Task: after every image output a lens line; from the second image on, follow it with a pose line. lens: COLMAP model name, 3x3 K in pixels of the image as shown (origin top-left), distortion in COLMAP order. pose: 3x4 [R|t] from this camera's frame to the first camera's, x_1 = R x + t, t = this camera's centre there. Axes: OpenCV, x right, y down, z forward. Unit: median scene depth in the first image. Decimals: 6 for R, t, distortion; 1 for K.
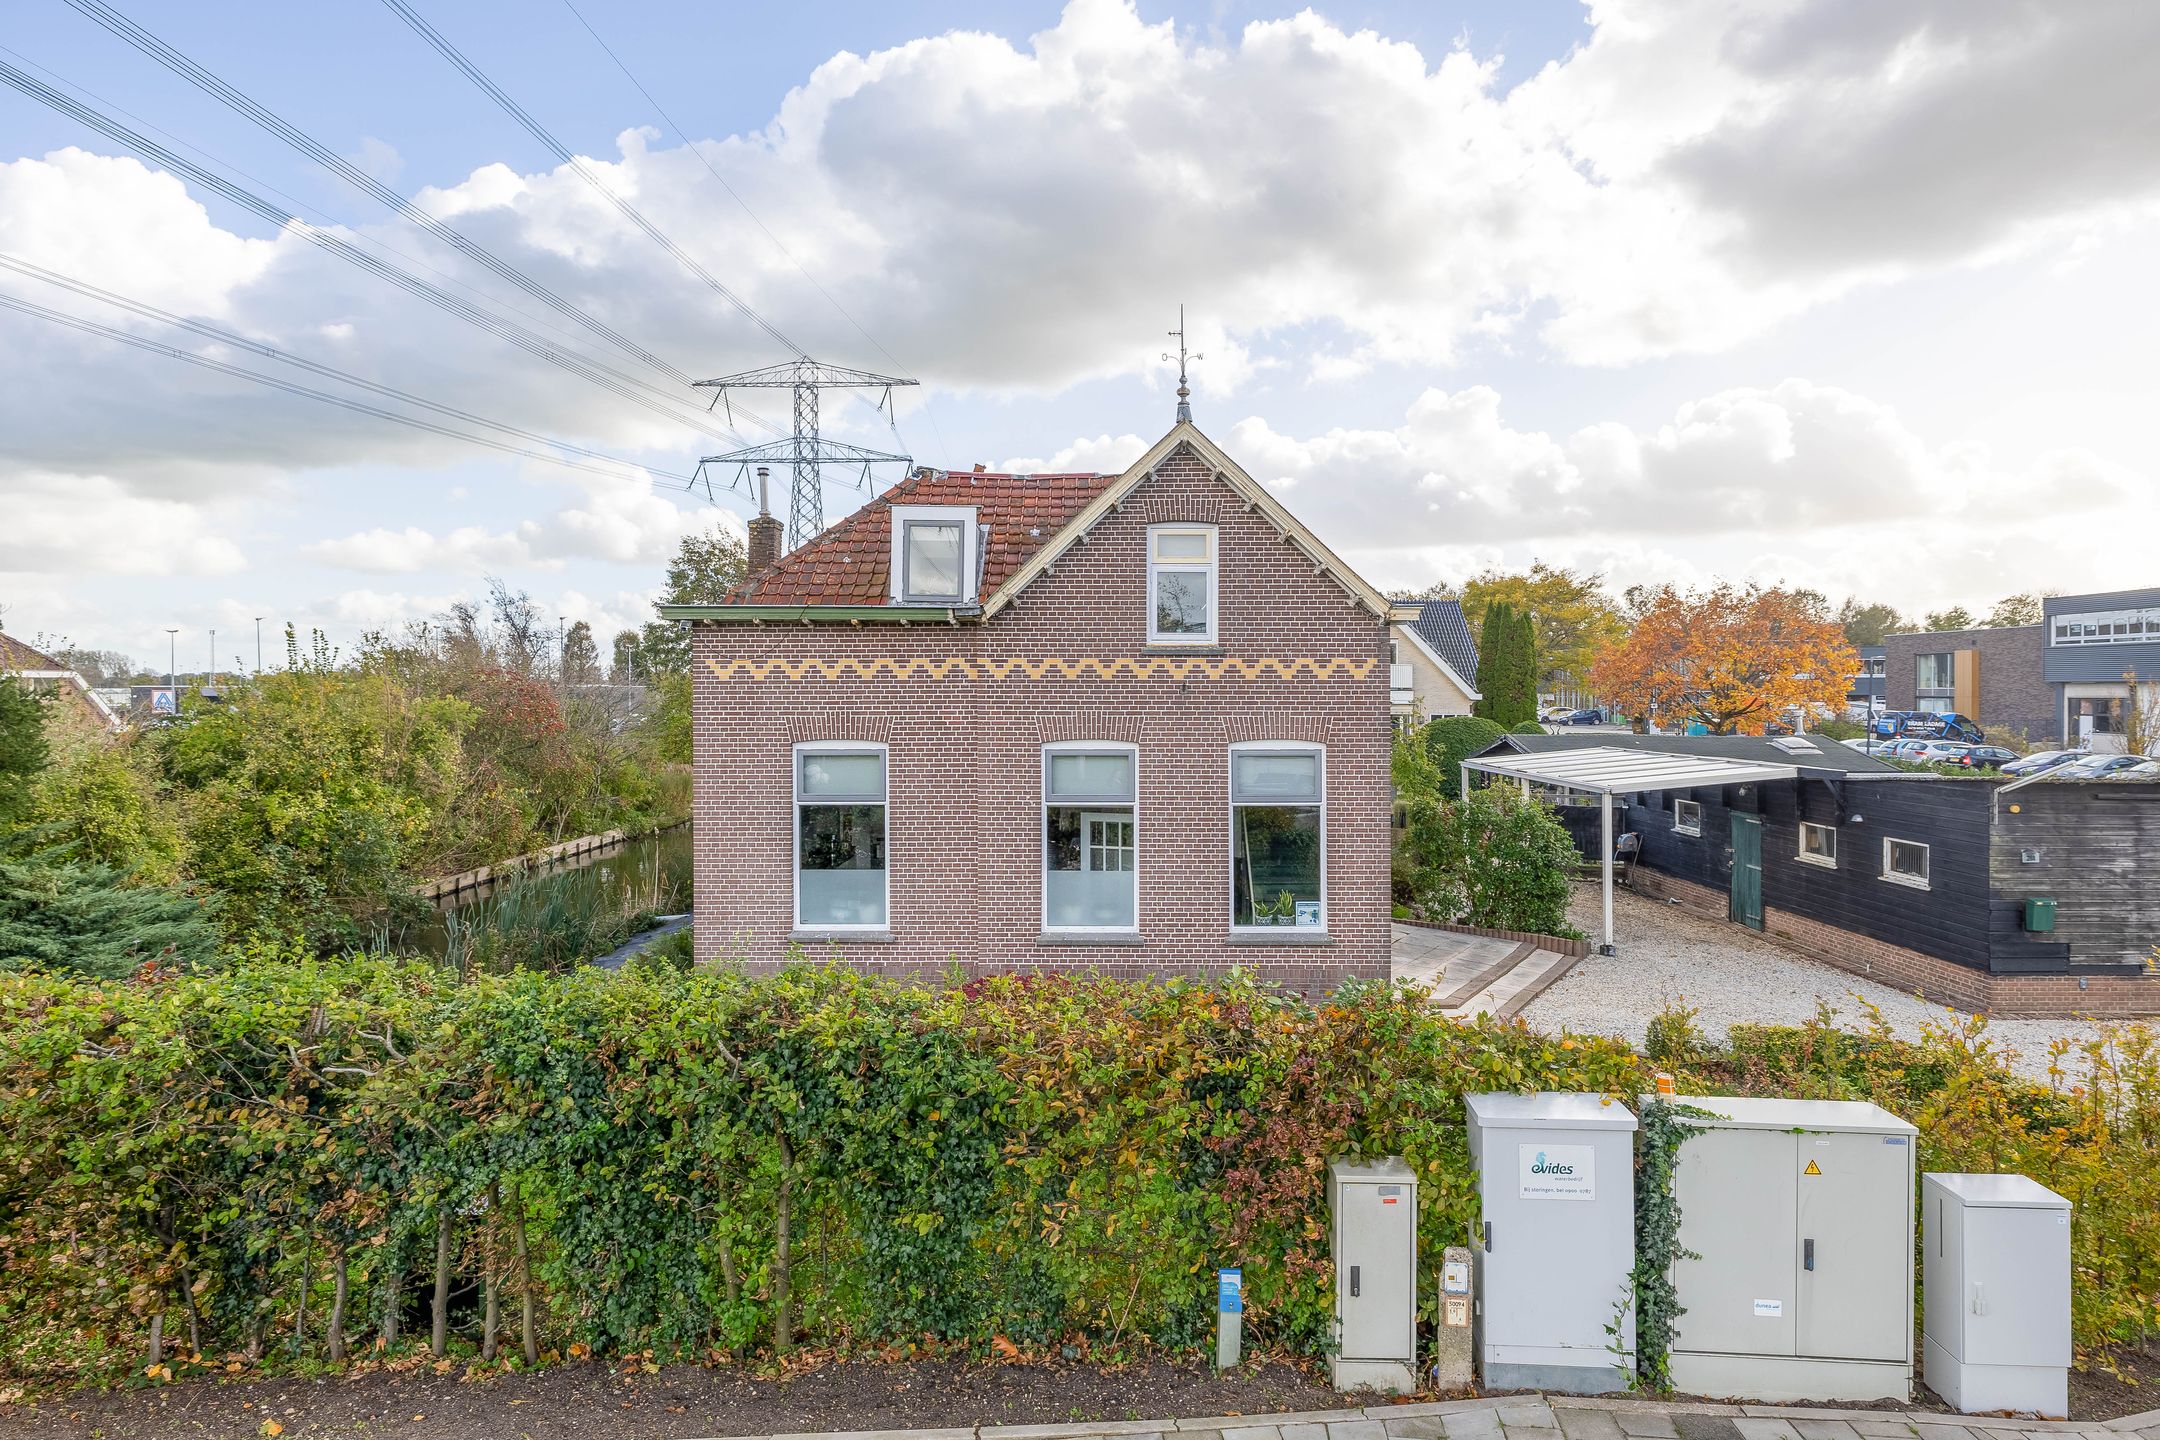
lens RADIAL K [[1254.6, 0, 1189.6], [0, 1254.6, 713.1], [0, 0, 1]] dist [0.001230, -0.000109]
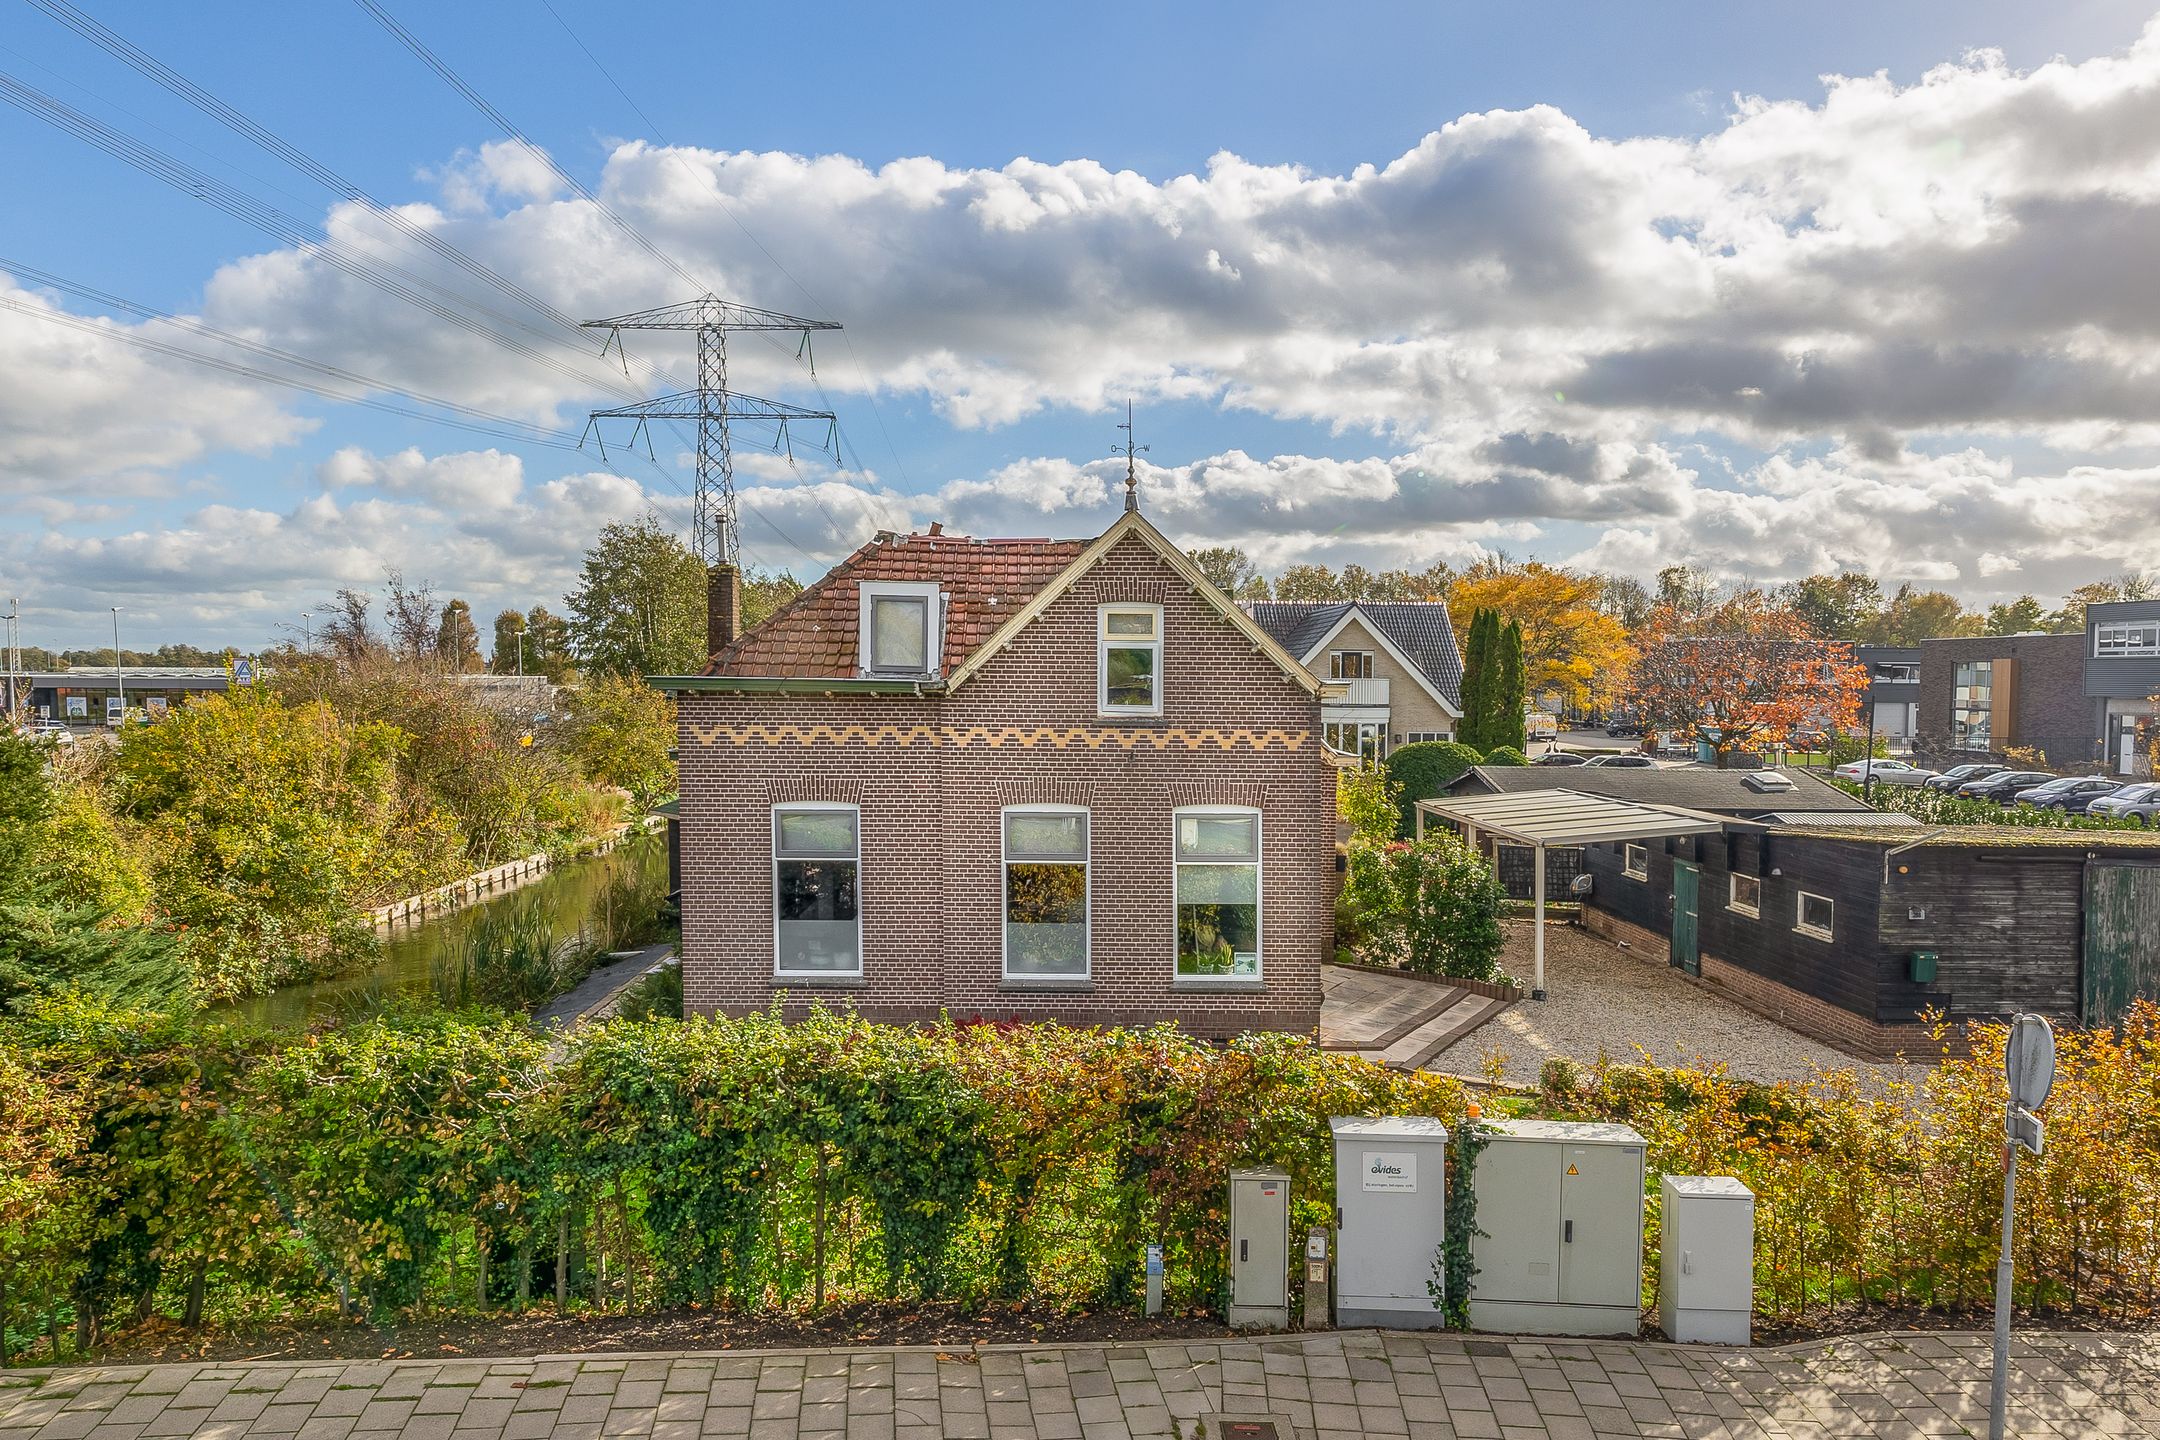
lens RADIAL K [[1508.4, 0, 1109.7], [0, 1508.4, 750.6], [0, 0, 1]] dist [0.004902, 0.003752]
pose [[0.999465, -0.001526, -0.032670, 0.018343], [0.002836, 0.999192, 0.040101, -0.075124], [0.032583, -0.040172, 0.998661, -0.295350]]
